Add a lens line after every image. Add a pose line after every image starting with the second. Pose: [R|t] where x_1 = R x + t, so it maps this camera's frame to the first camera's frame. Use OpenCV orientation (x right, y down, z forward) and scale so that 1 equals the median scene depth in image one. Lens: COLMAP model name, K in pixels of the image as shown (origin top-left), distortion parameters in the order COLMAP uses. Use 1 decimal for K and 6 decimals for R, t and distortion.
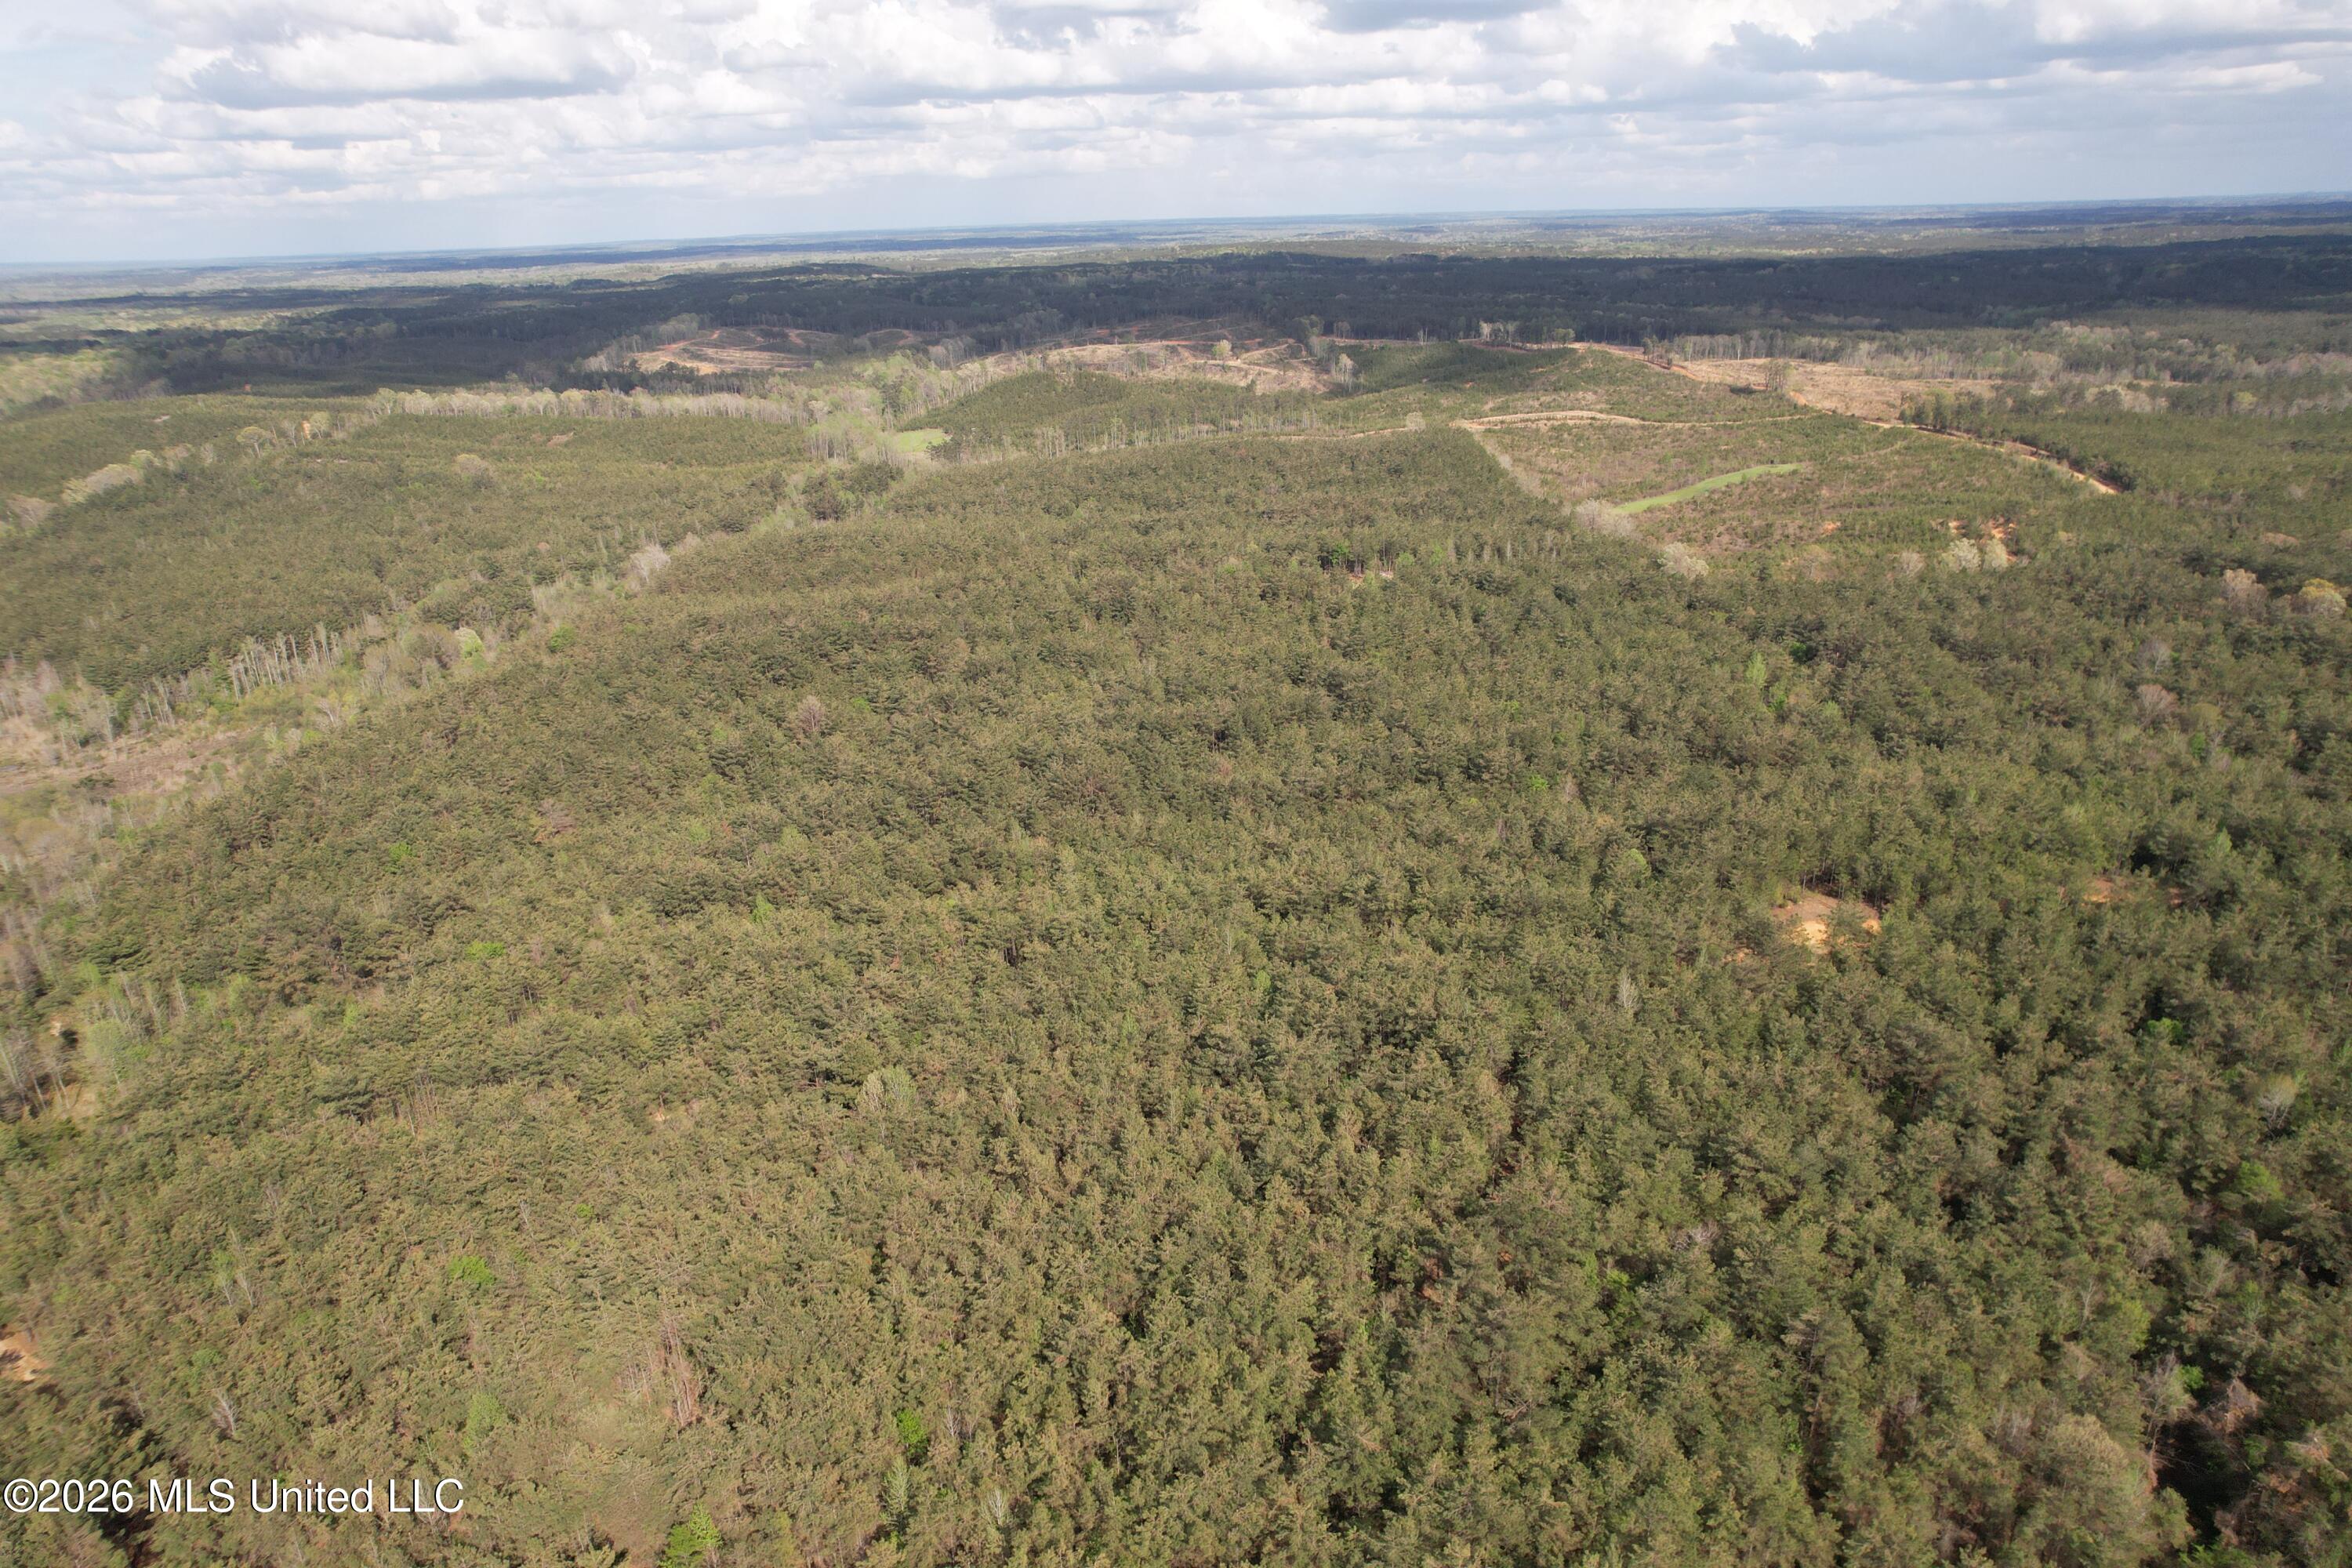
lens RADIAL K [[1516.1, 0, 1180.7], [0, 1516.1, 791.3], [0, 0, 1]] dist [-0.082616, 0.084858]
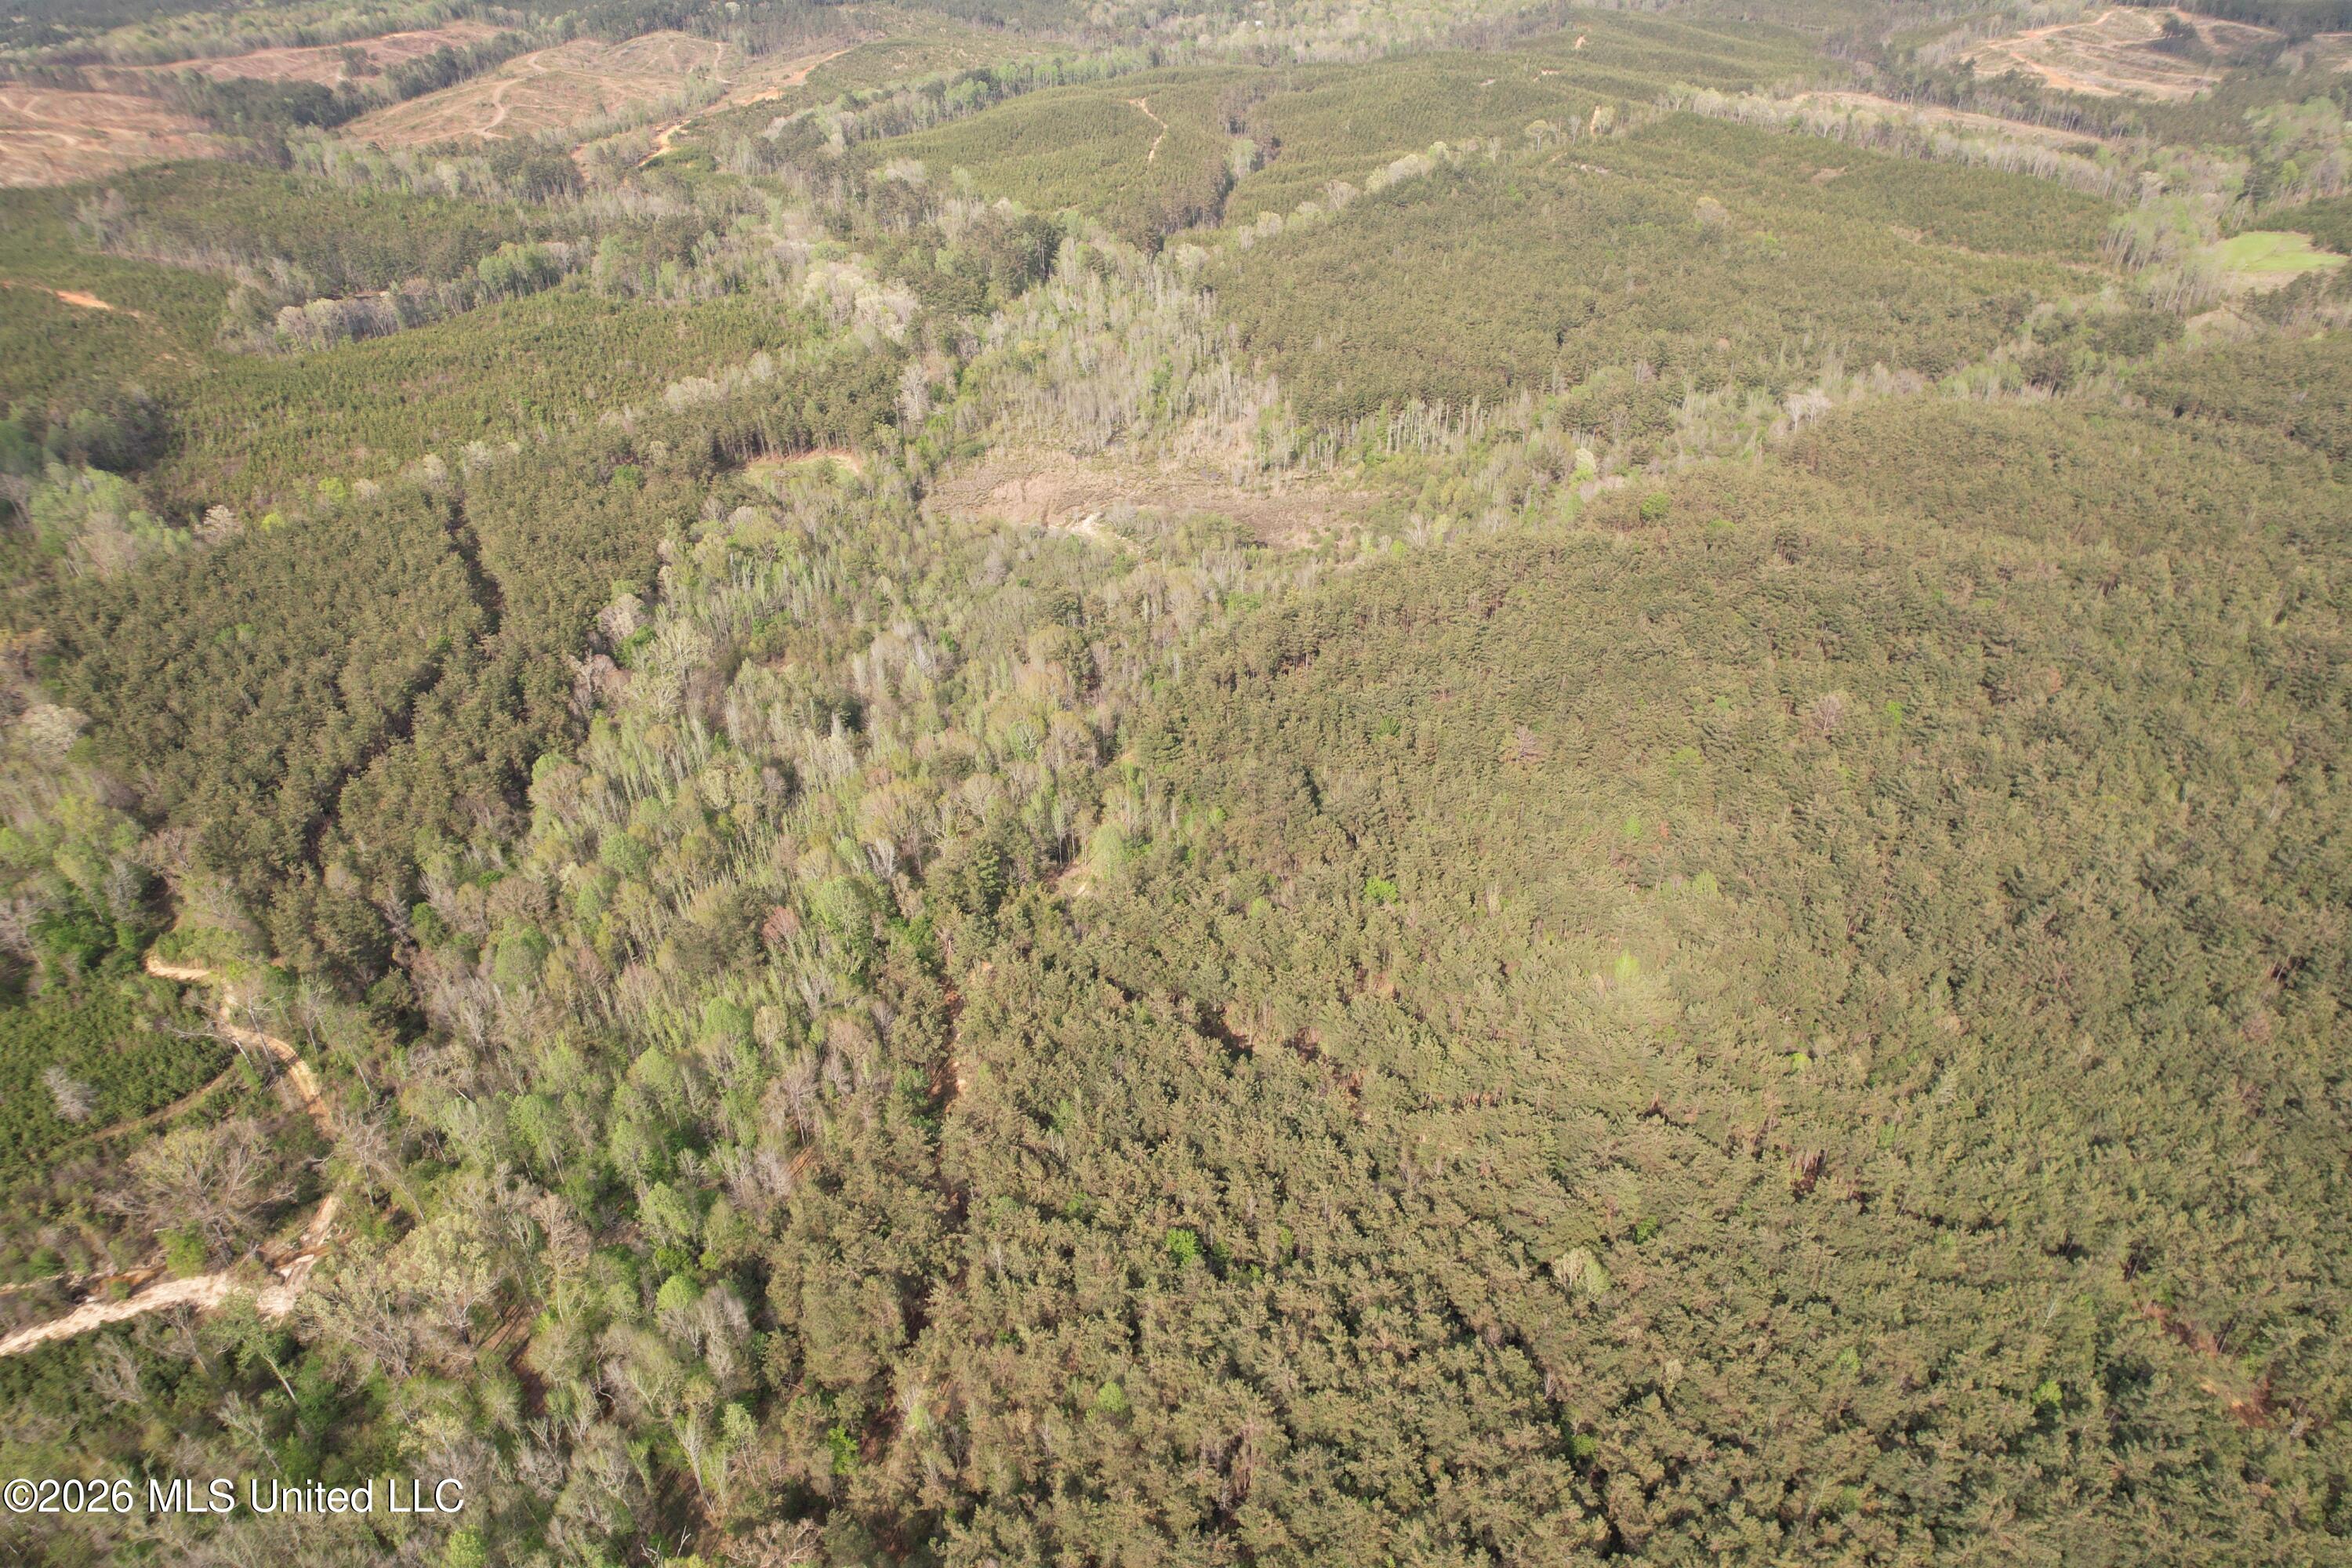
lens RADIAL K [[1516.1, 0, 1180.7], [0, 1516.1, 791.3], [0, 0, 1]] dist [-0.082616, 0.084858]
pose [[0.686073, 0.417857, -0.595566, 0.029947], [-0.267880, 0.906188, 0.327206, -0.126465], [0.676420, -0.064947, 0.733647, 0.038573]]
